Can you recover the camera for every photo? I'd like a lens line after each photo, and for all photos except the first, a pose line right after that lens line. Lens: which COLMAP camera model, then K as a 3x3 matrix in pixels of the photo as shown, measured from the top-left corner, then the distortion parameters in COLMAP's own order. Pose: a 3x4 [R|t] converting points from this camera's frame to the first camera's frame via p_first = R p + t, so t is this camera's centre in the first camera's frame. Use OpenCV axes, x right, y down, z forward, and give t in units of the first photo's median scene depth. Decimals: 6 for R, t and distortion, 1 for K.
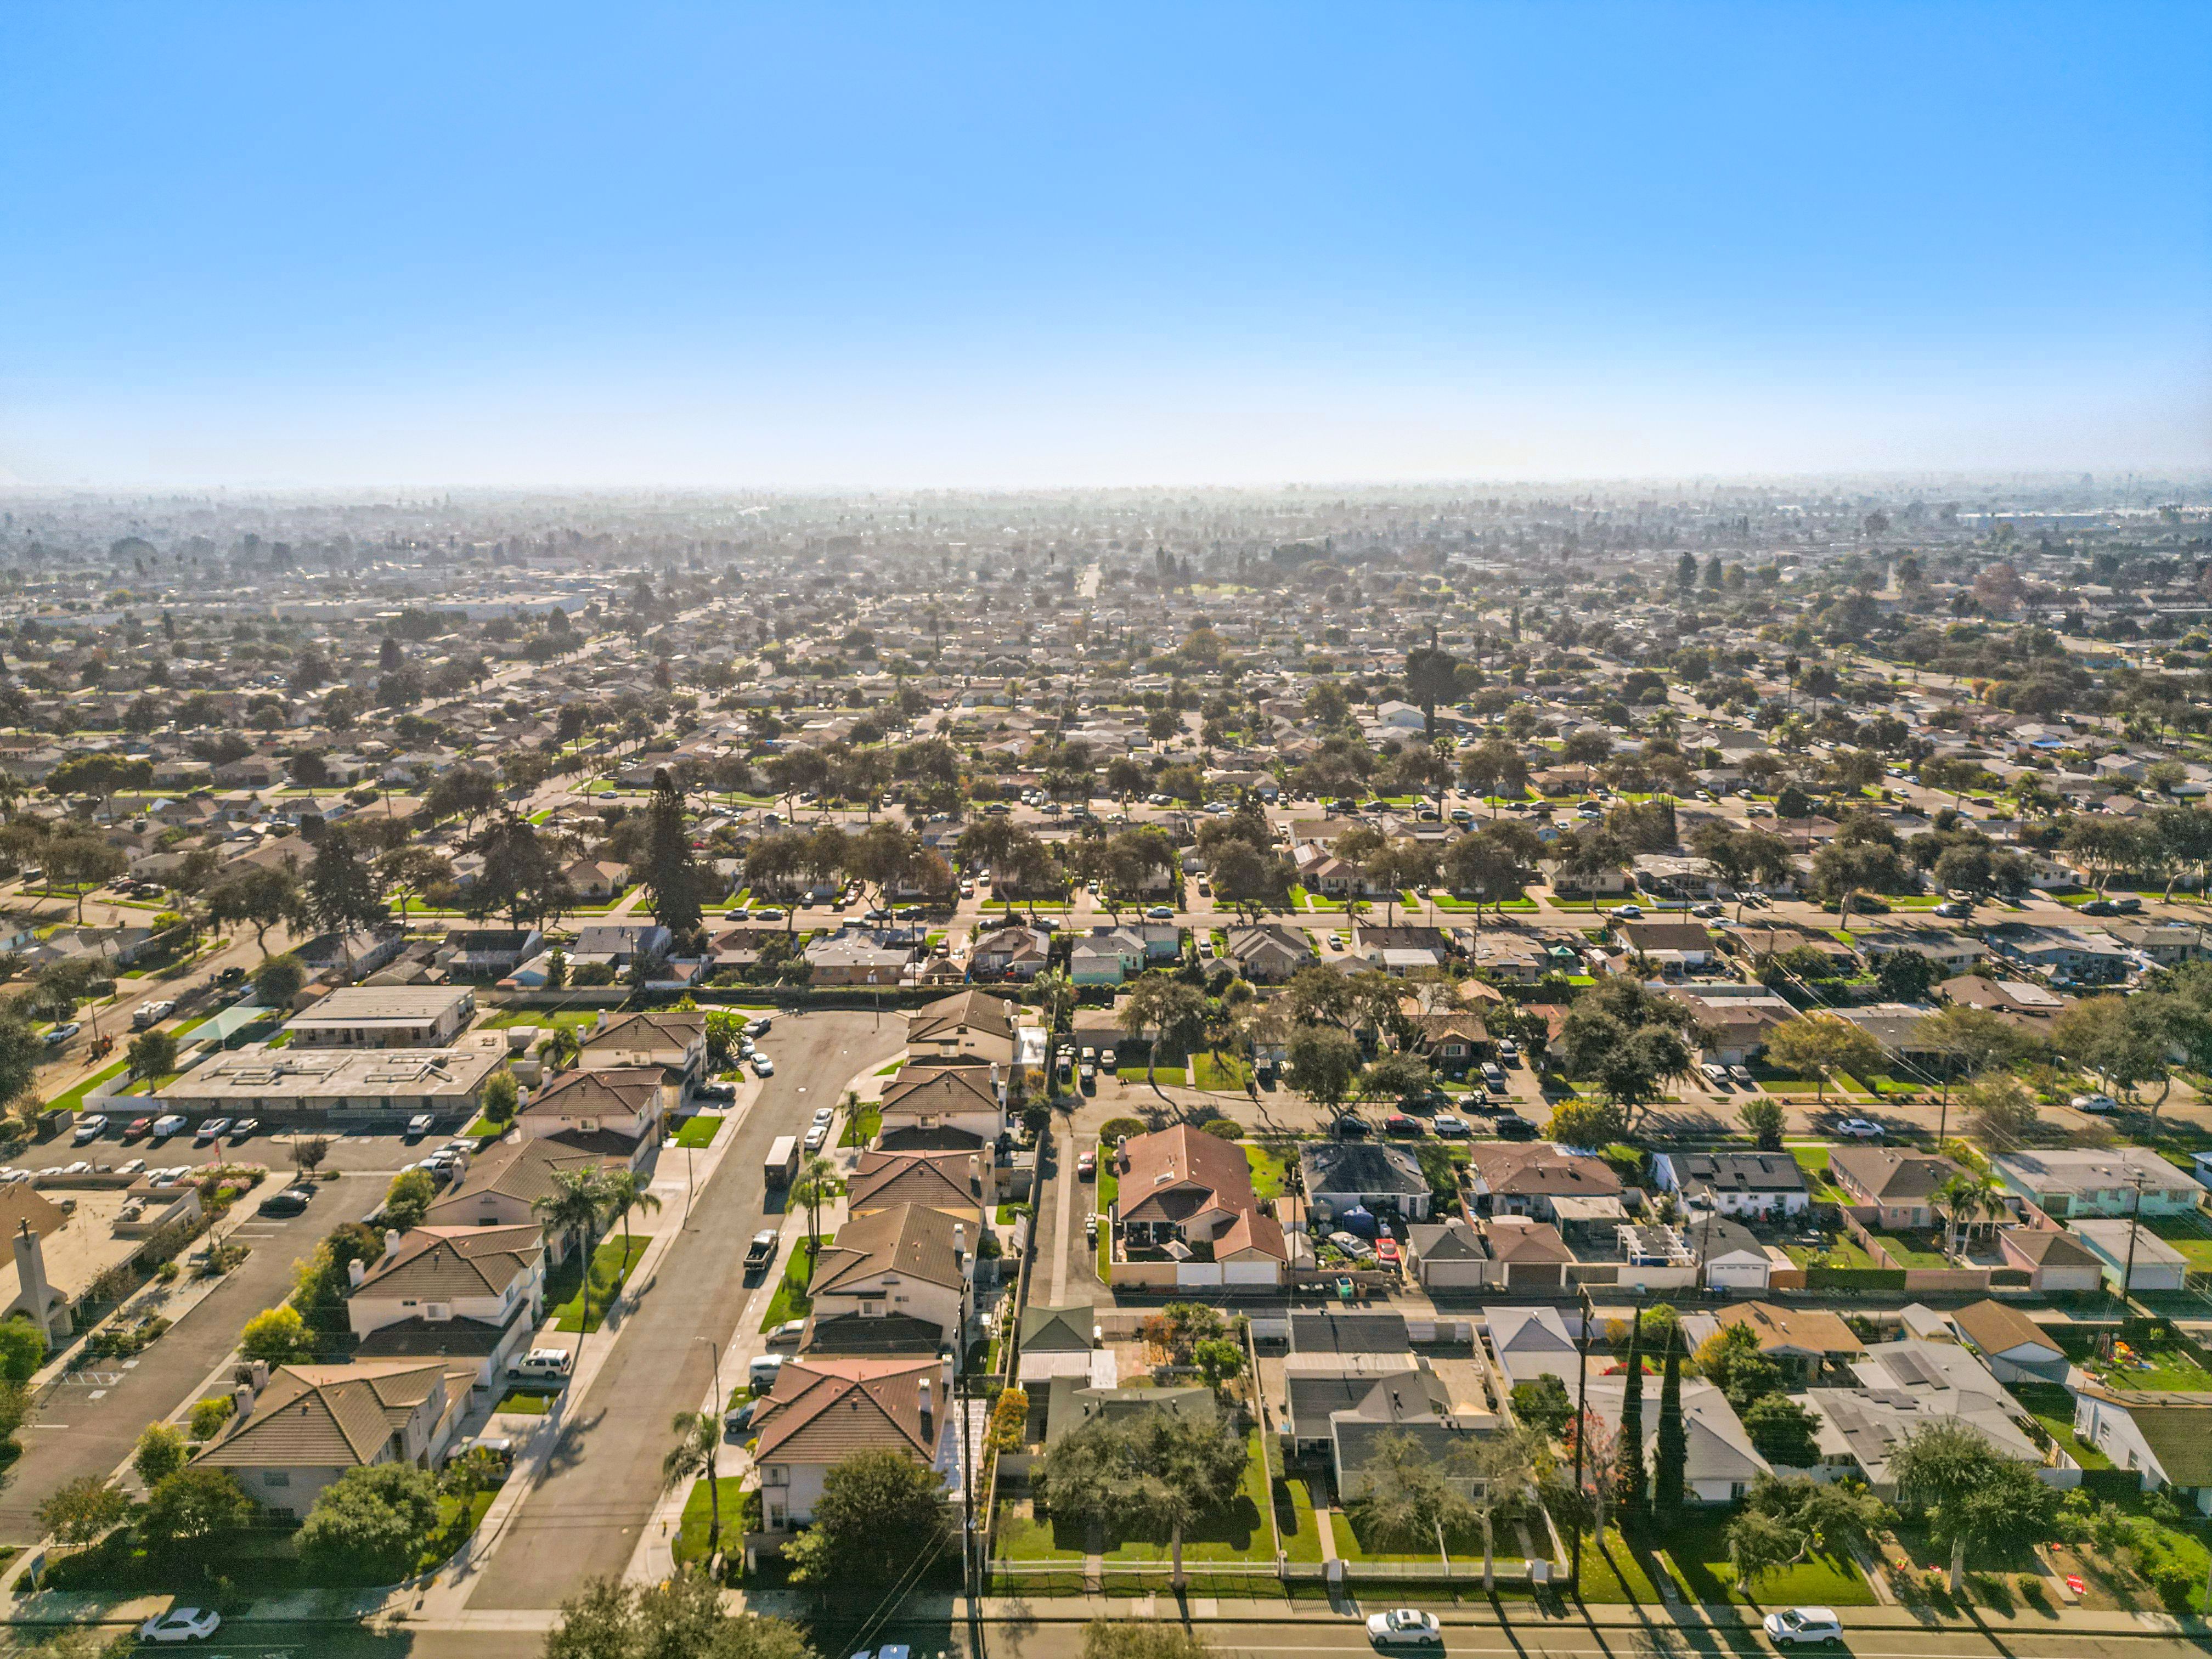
lens RADIAL K [[1564.7, 0, 1106.0], [0, 1564.7, 829.5], [0, 0, 1]] dist [0.077512, -0.071352]
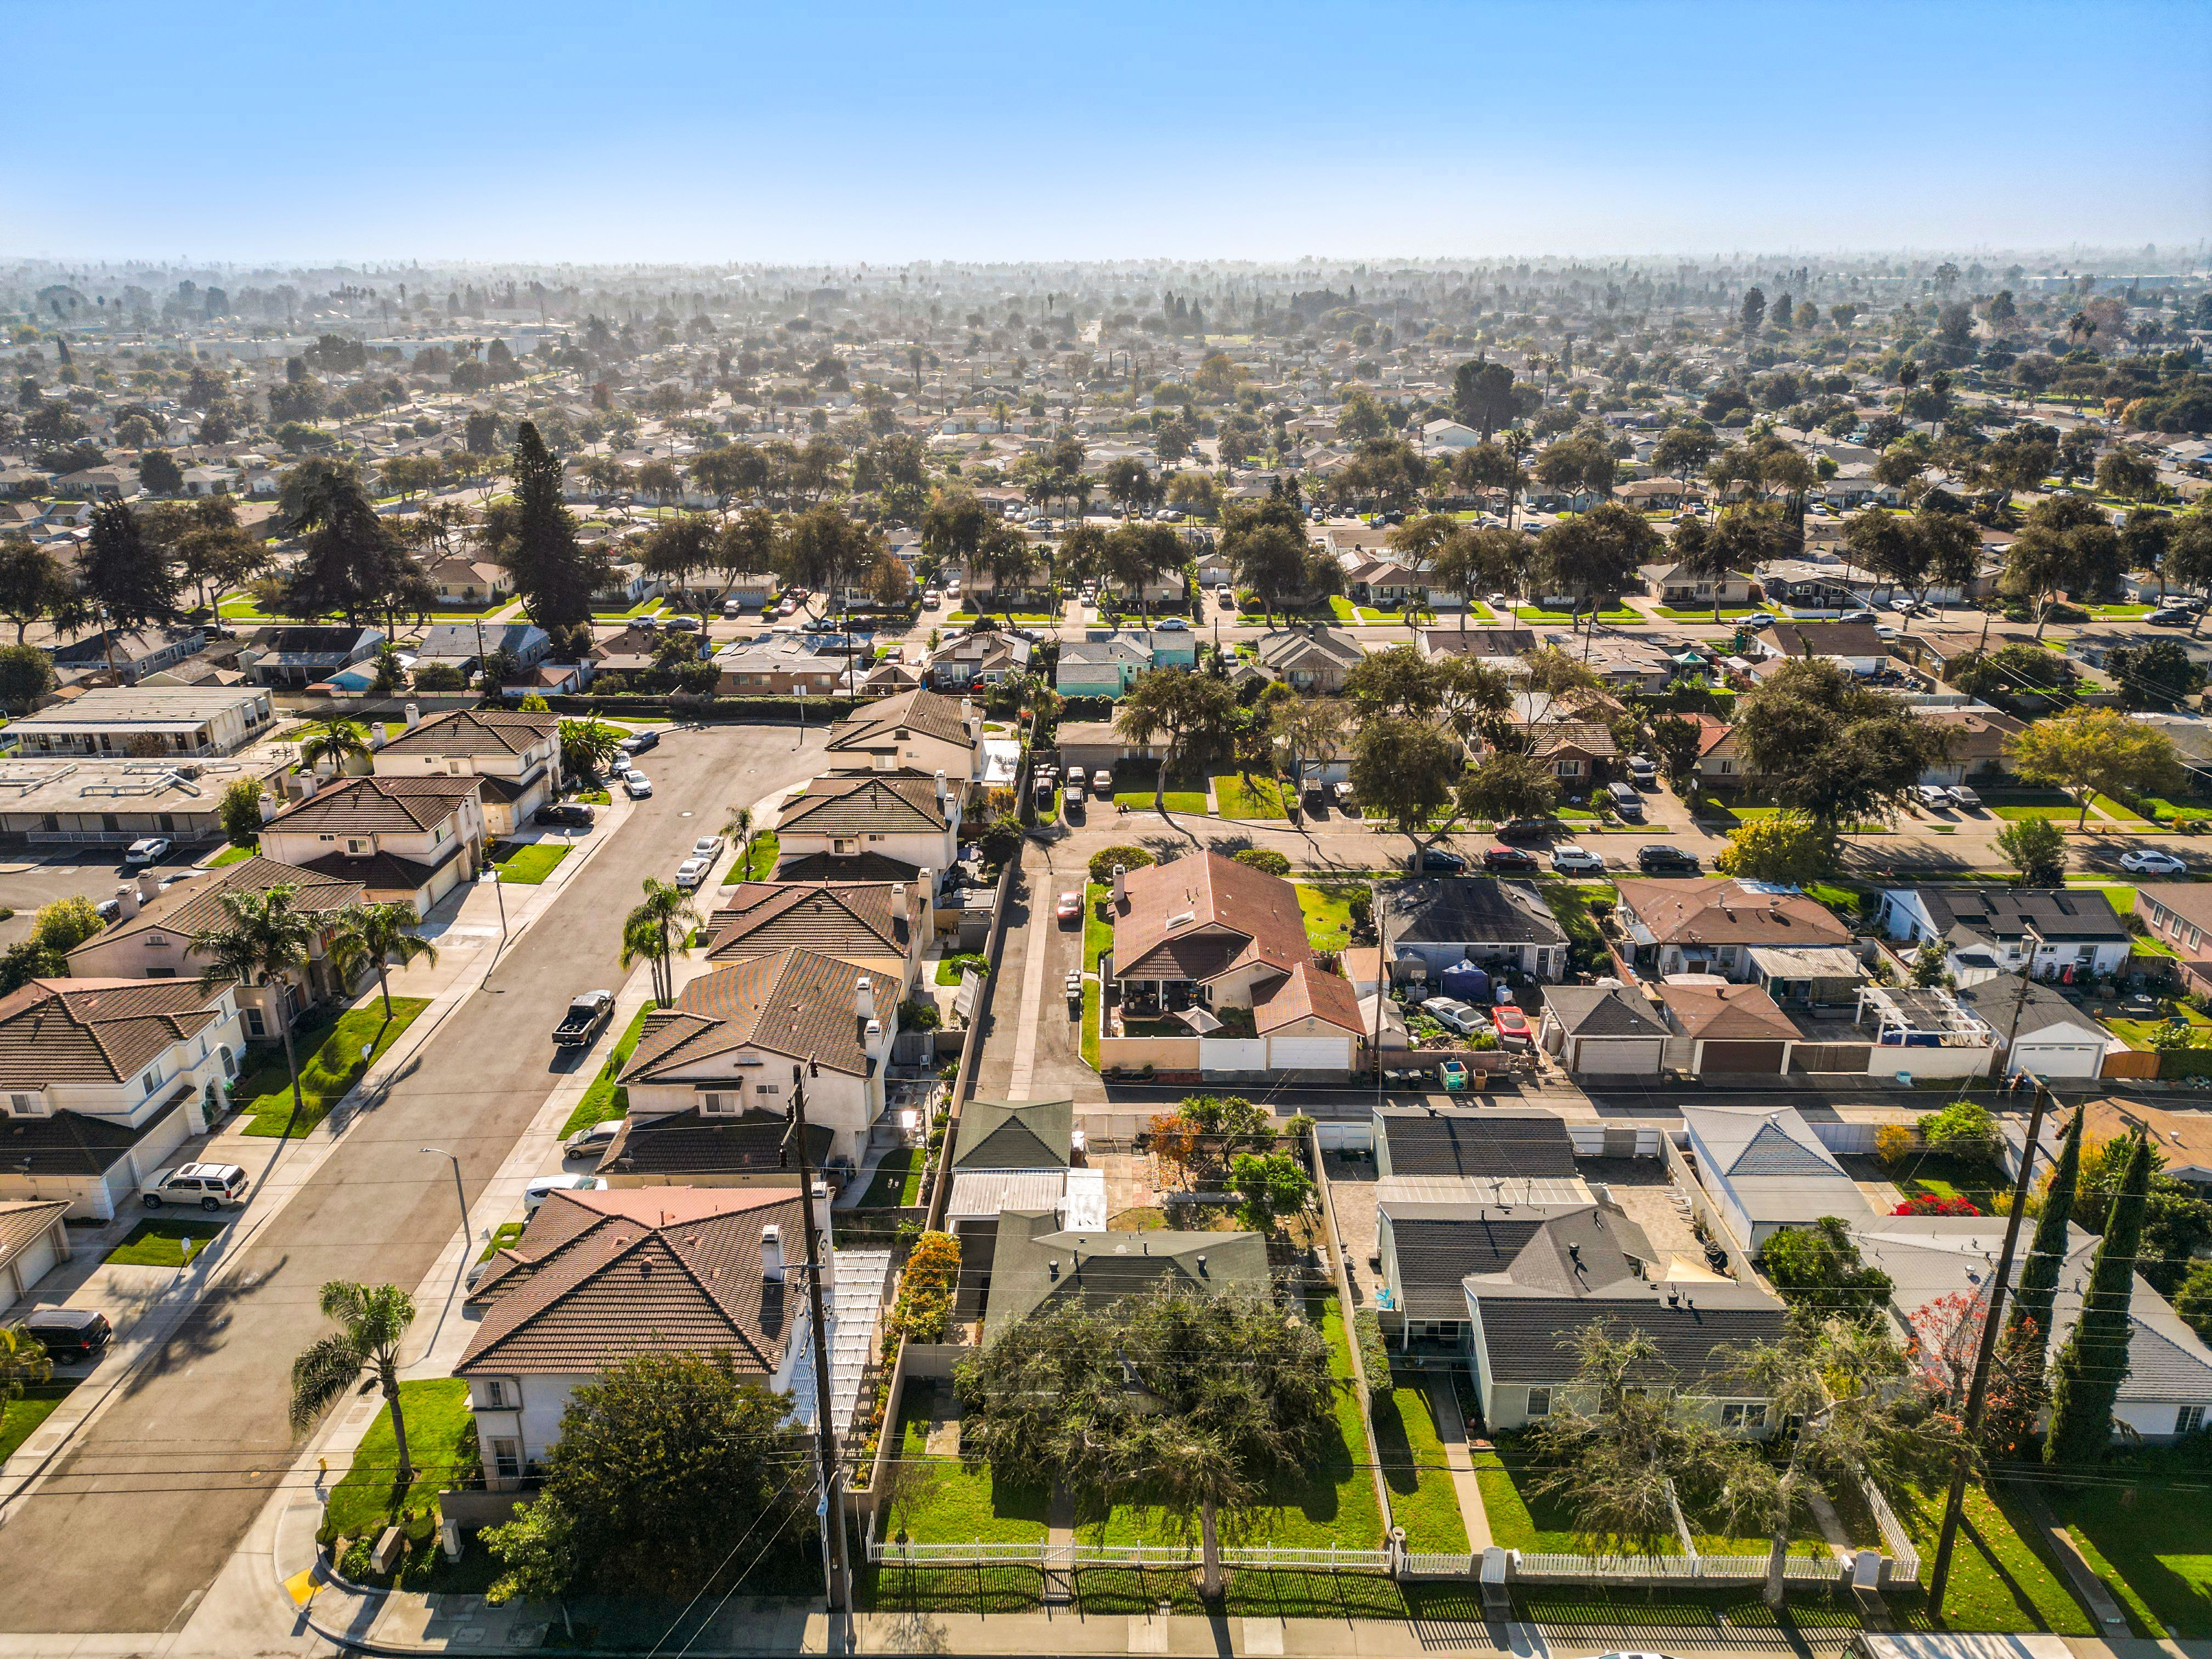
lens RADIAL K [[1556.9, 0, 1106.0], [0, 1556.9, 829.5], [0, 0, 1]] dist [0.089078, -0.076884]
pose [[0.999989, 0.004165, -0.001984, 0.005121], [-0.003885, 0.992152, 0.124975, 0.085220], [0.002489, -0.124966, 0.992158, 0.288112]]
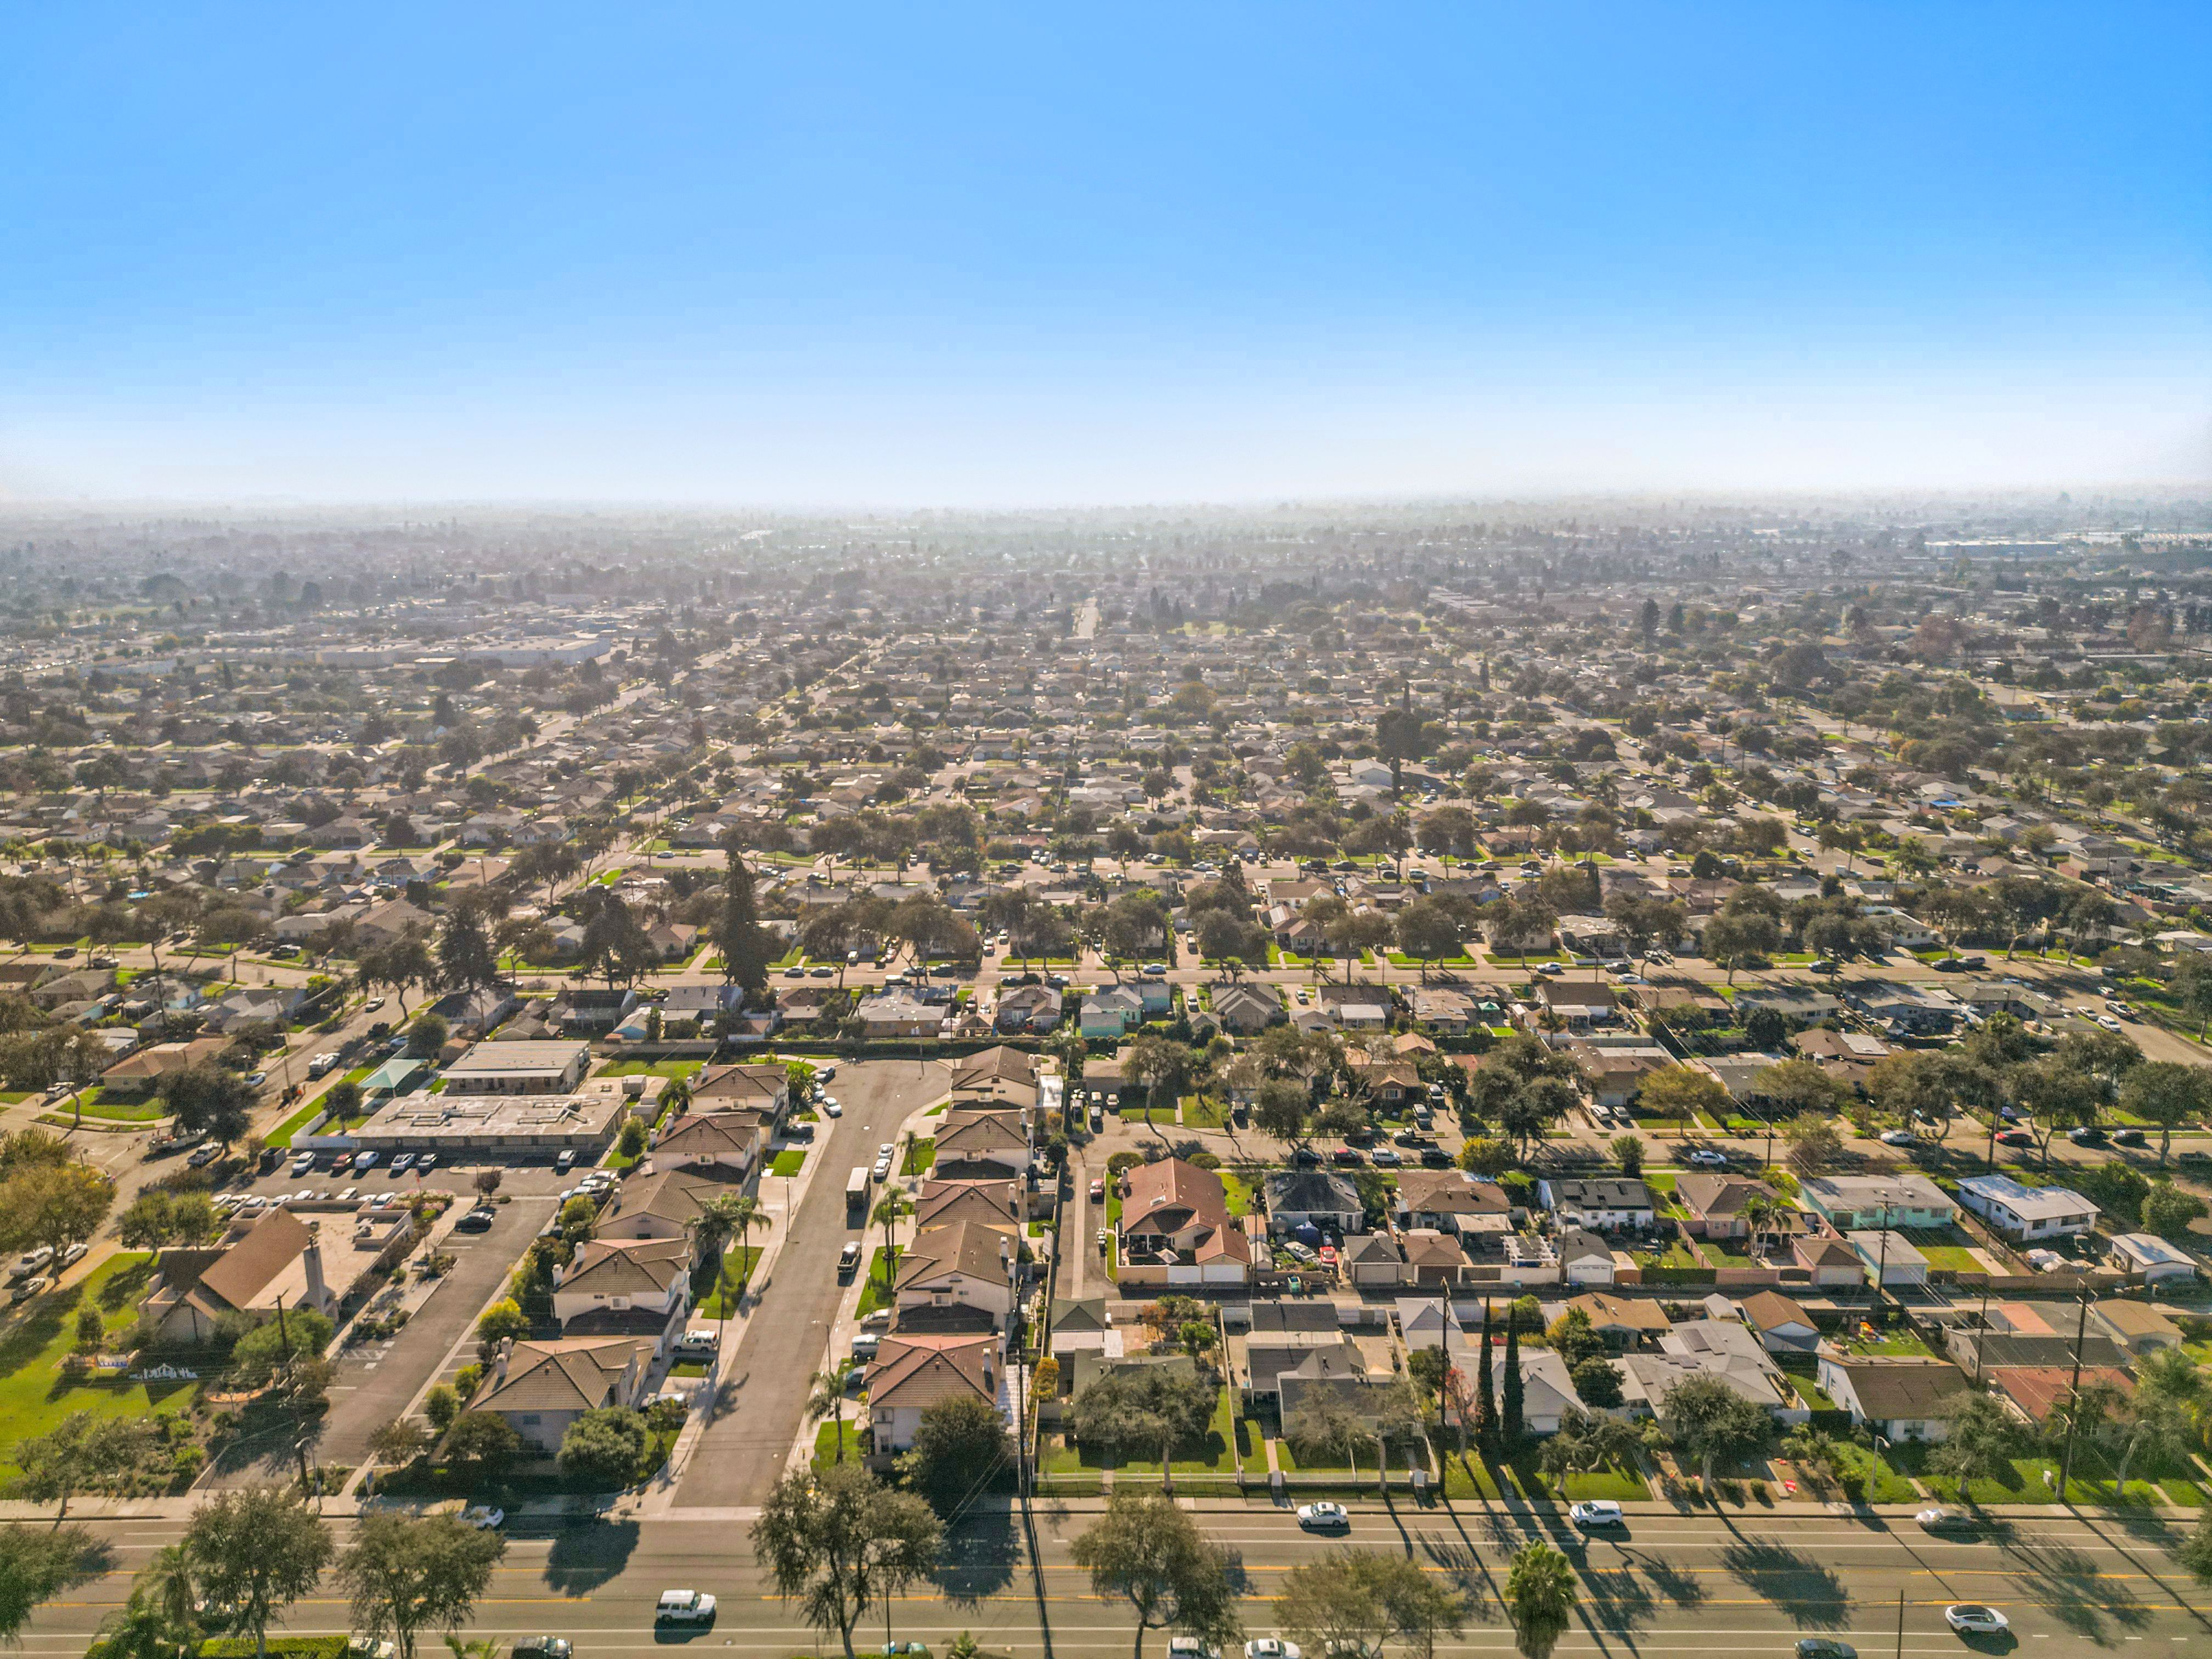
lens RADIAL K [[1564.7, 0, 1106.0], [0, 1564.7, 829.5], [0, 0, 1]] dist [0.077512, -0.071352]
pose [[0.999992, -0.002412, 0.003187, -0.007958], [0.002430, 0.999982, -0.005464, -0.067459], [-0.003173, 0.005471, 0.999980, -0.259638]]
